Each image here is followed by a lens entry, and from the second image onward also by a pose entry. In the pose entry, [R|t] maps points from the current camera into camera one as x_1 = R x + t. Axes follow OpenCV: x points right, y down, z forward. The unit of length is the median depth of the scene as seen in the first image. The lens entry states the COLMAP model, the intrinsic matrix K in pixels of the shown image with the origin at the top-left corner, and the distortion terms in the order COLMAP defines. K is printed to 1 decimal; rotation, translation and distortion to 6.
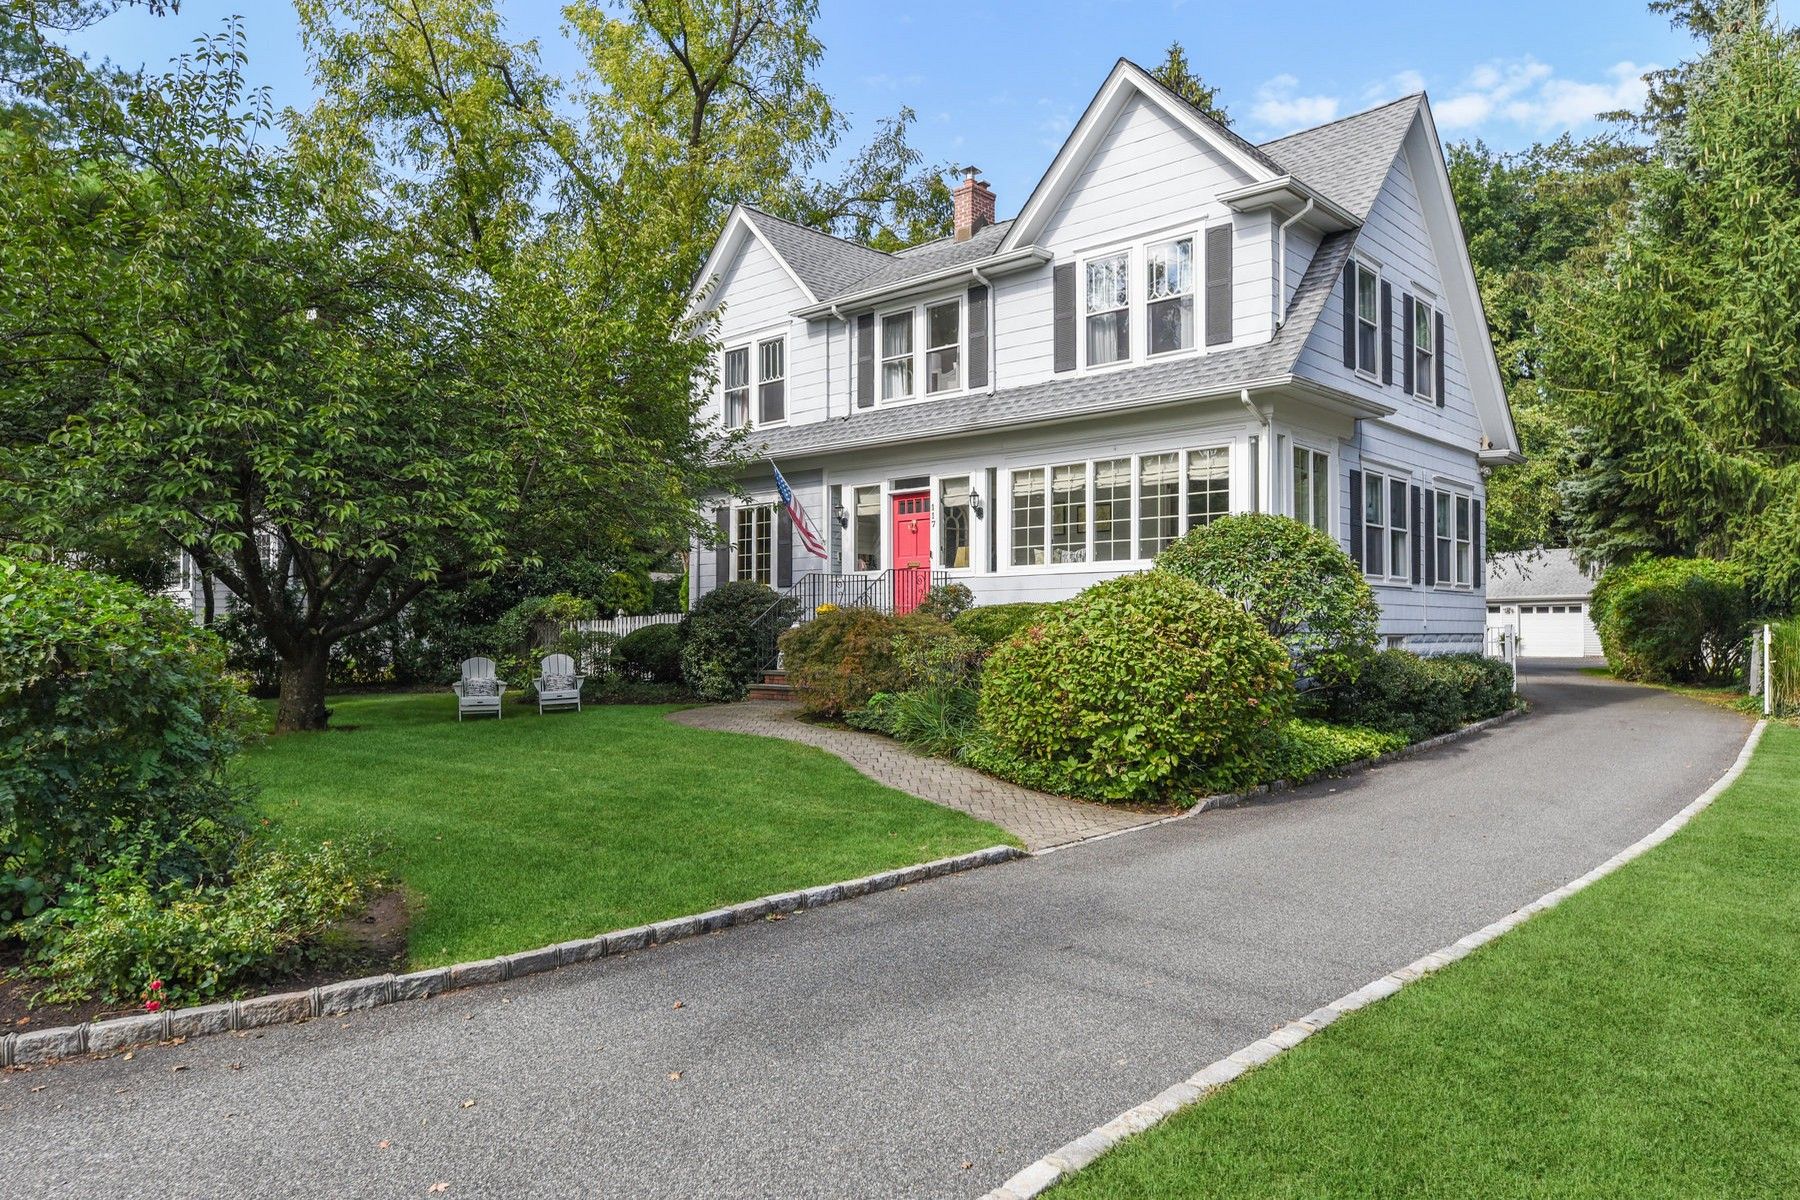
lens RADIAL K [[1210.8, 0, 900.0], [0, 1210.8, 600.0], [0, 0, 1]] dist [0.004056, 0.000872]
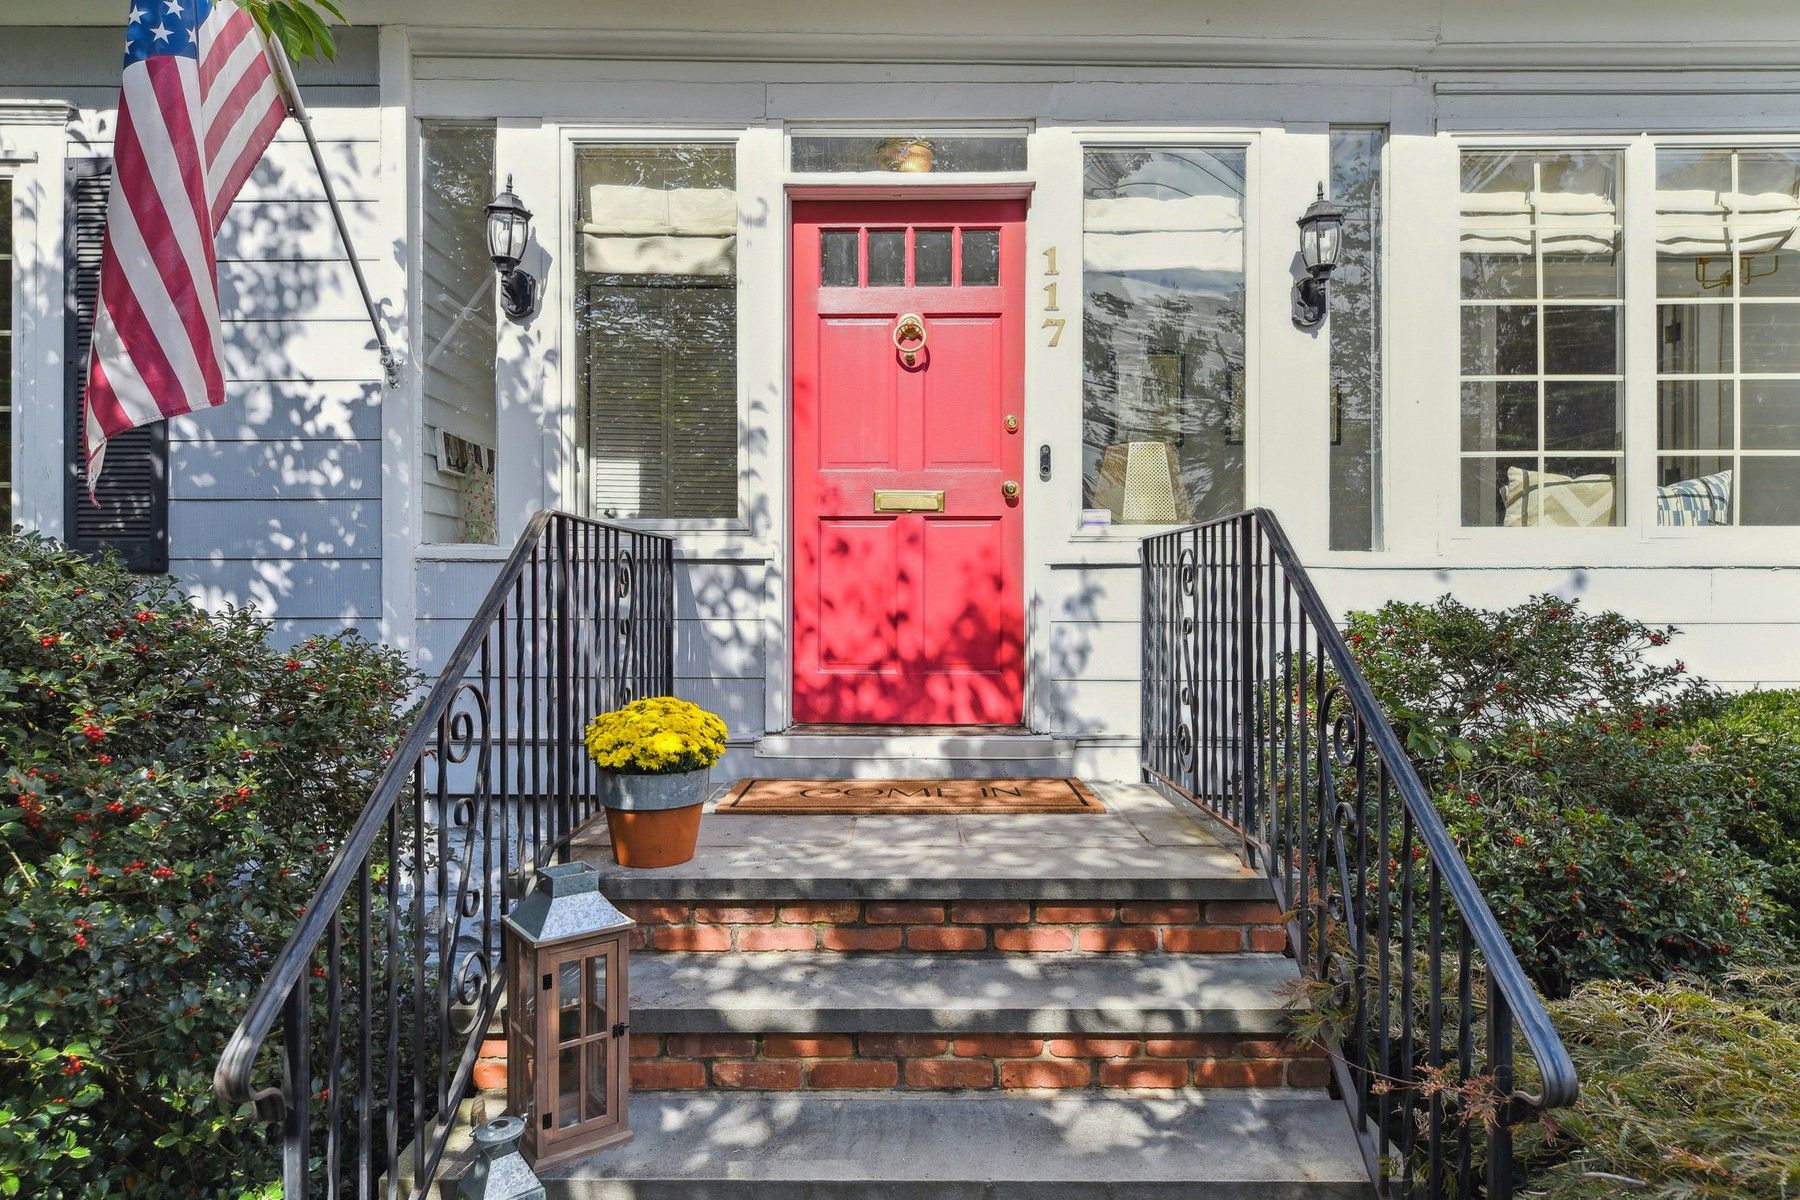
lens RADIAL K [[1084.3, 0, 900.0], [0, 1084.3, 600.0], [0, 0, 1]] dist [-0.000402, 0.000193]
pose [[0.740331, 0.003111, 0.672235, -0.130658], [-0.020148, 0.999643, 0.017562, -0.013403], [-0.671940, -0.026546, 0.740130, 0.829260]]
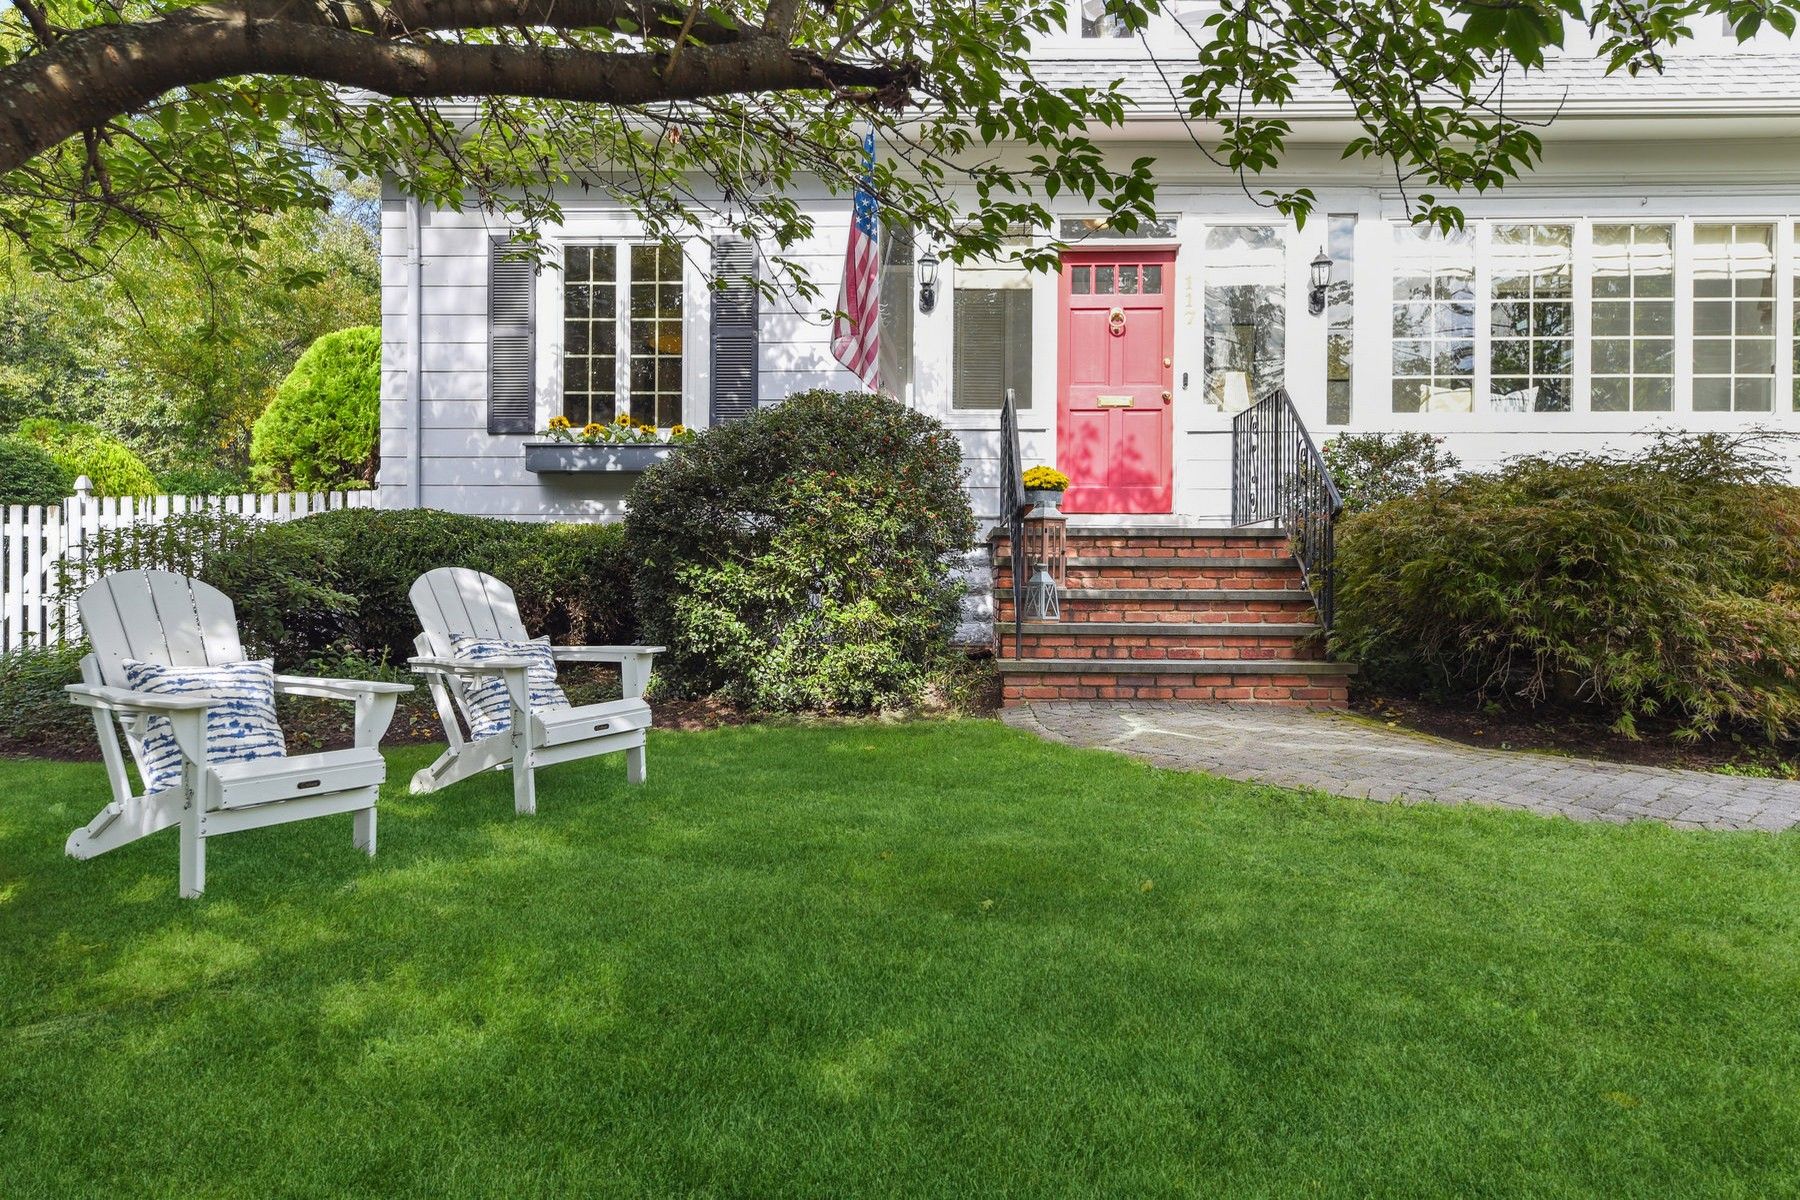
lens RADIAL K [[1210.8, 0, 900.0], [0, 1210.8, 600.0], [0, 0, 1]] dist [0.004056, 0.000872]
pose [[0.761625, 0.004701, 0.648001, -0.358248], [-0.025398, 0.999422, 0.022601, 0.040089], [-0.647520, -0.033672, 0.761304, 0.676219]]
